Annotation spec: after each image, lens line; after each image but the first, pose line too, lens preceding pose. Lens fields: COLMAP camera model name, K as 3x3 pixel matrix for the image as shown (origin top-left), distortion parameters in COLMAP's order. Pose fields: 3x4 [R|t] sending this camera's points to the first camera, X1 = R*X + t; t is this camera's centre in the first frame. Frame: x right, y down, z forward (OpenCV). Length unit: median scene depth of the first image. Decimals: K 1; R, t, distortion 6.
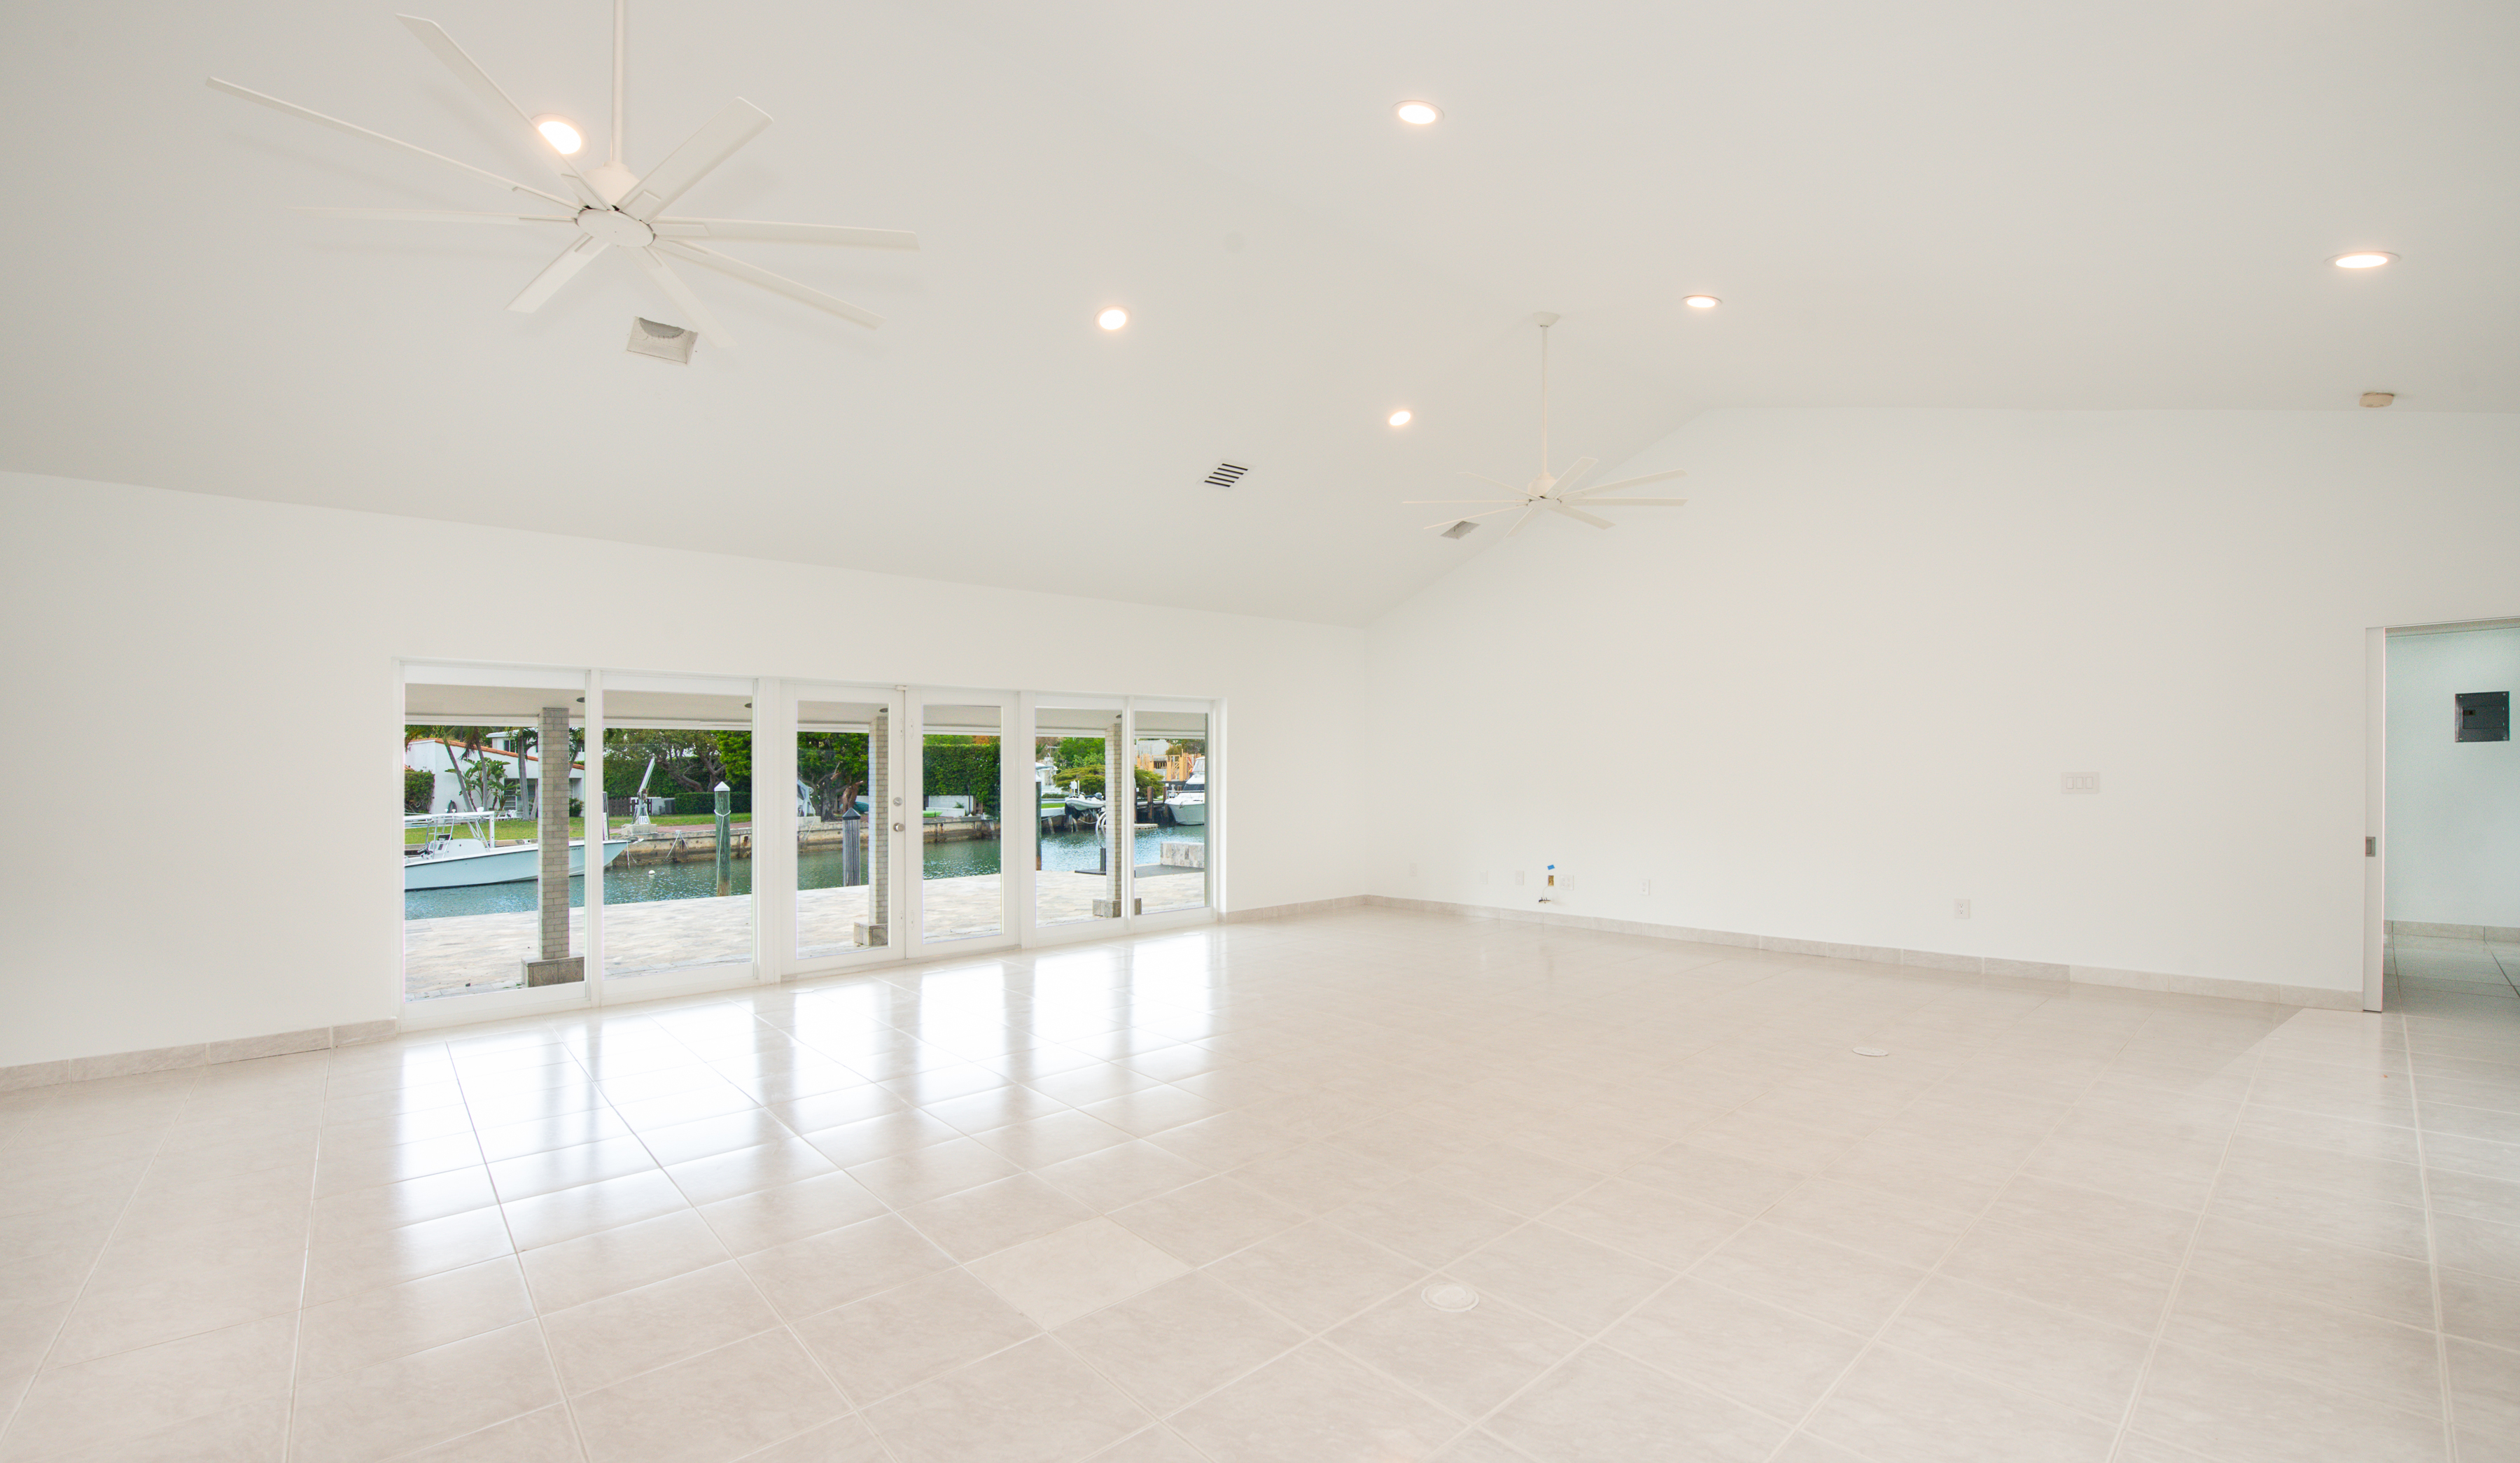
lens RADIAL K [[1007.8, 0, 1273.4], [0, 1007.8, 770.1], [0, 0, 1]] dist [-0.012959, -0.000240]
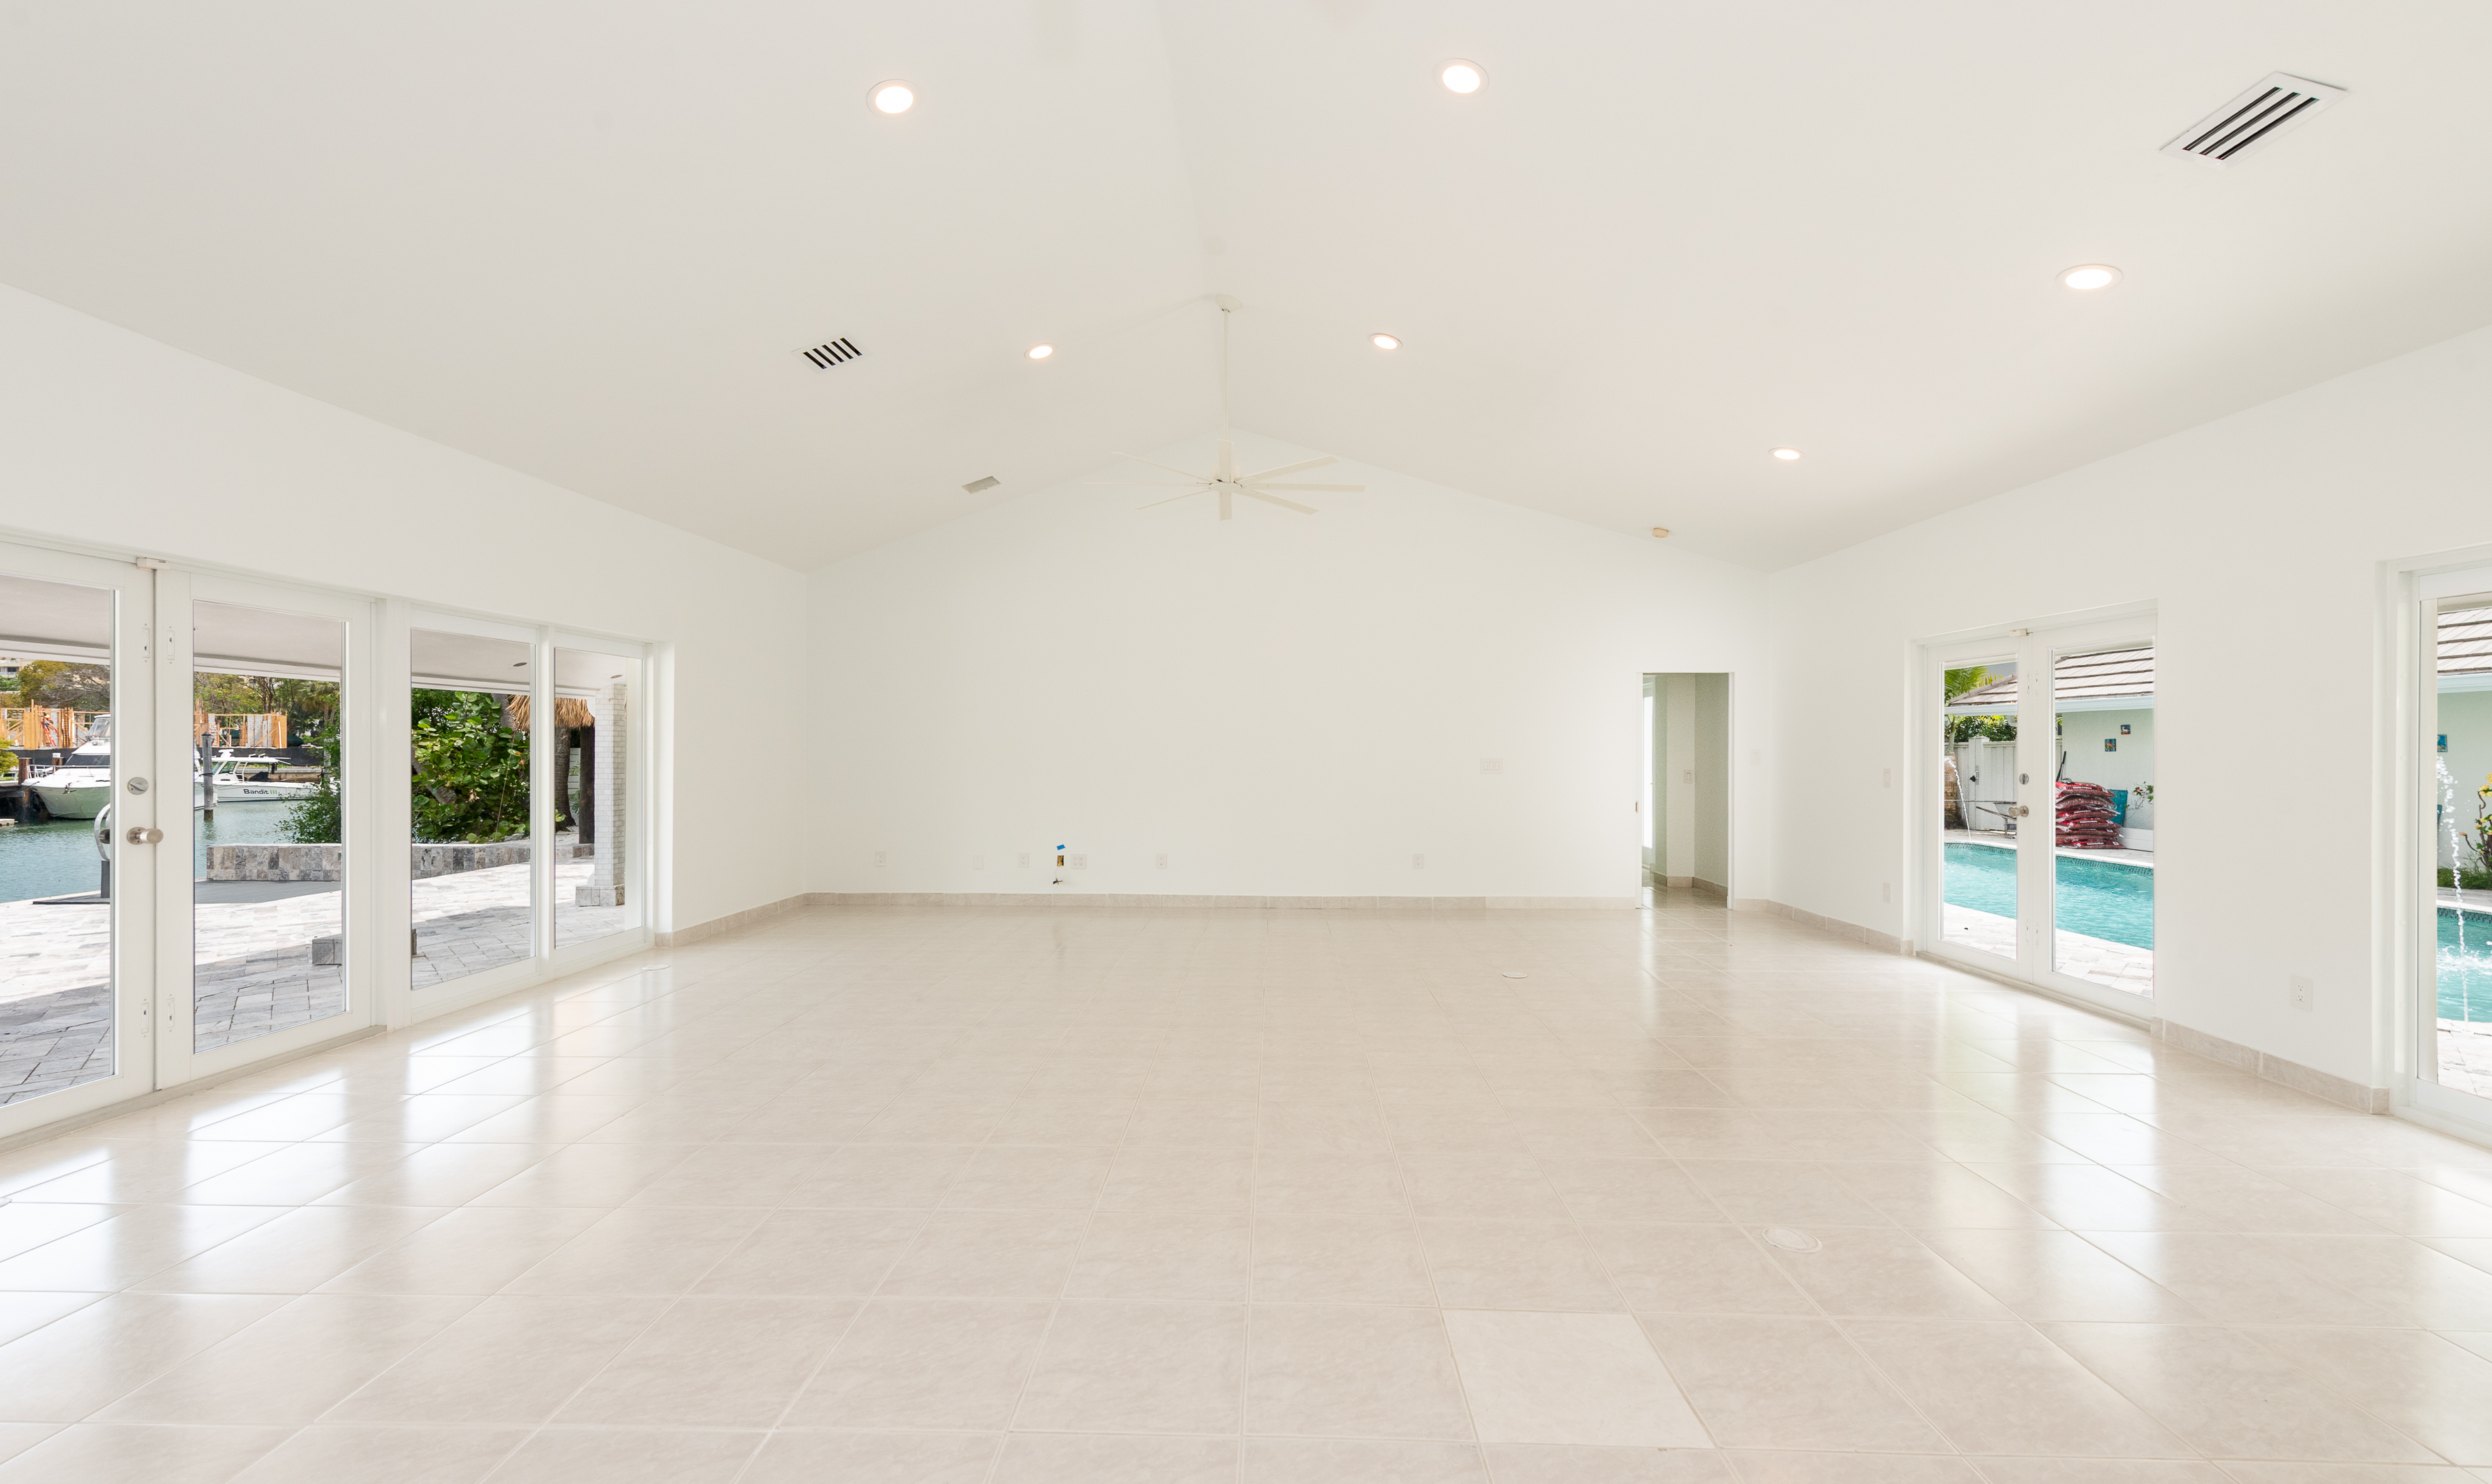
lens RADIAL K [[983.7, 0, 1259.1], [0, 983.7, 749.9], [0, 0, 1]] dist [0.010055, -0.000670]
pose [[0.686159, 0.018861, 0.727207, -0.299492], [-0.019607, 0.999780, -0.007431, 0.005005], [-0.727188, -0.009160, 0.686378, 0.206312]]
